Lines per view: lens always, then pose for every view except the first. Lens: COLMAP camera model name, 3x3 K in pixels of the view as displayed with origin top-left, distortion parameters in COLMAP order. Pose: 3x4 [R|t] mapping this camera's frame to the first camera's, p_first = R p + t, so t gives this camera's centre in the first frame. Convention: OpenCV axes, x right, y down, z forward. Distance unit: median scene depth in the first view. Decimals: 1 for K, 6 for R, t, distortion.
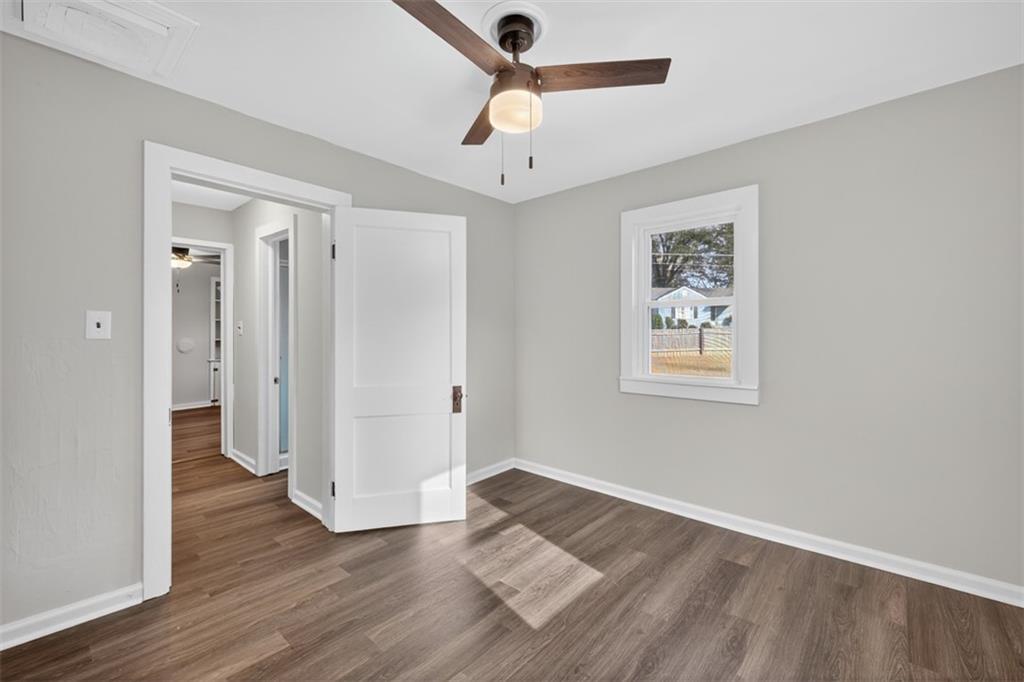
lens RADIAL K [[437.1, 0, 509.9], [0, 437.1, 331.8], [0, 0, 1]] dist [0.001832, 0.000035]
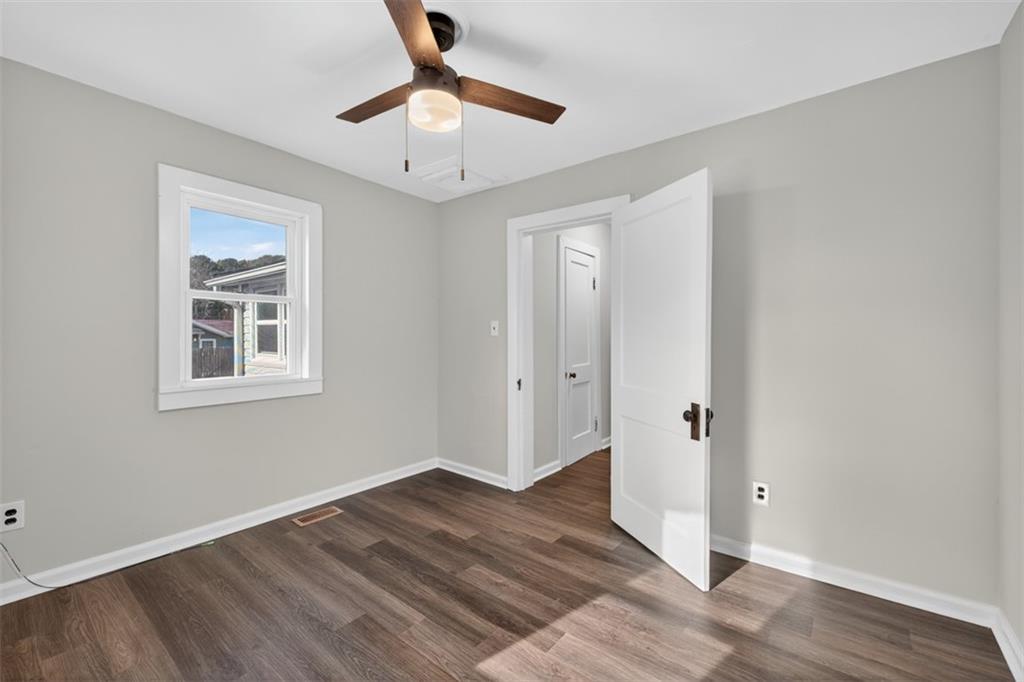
lens RADIAL K [[446.0, 0, 530.7], [0, 446.0, 342.2], [0, 0, 1]] dist [0.003637, 0.000100]
pose [[0.046510, 0.020655, -0.998704, 0.821006], [0.003882, 0.999775, 0.020858, 0.002328], [0.998910, -0.004847, 0.046420, 0.917544]]
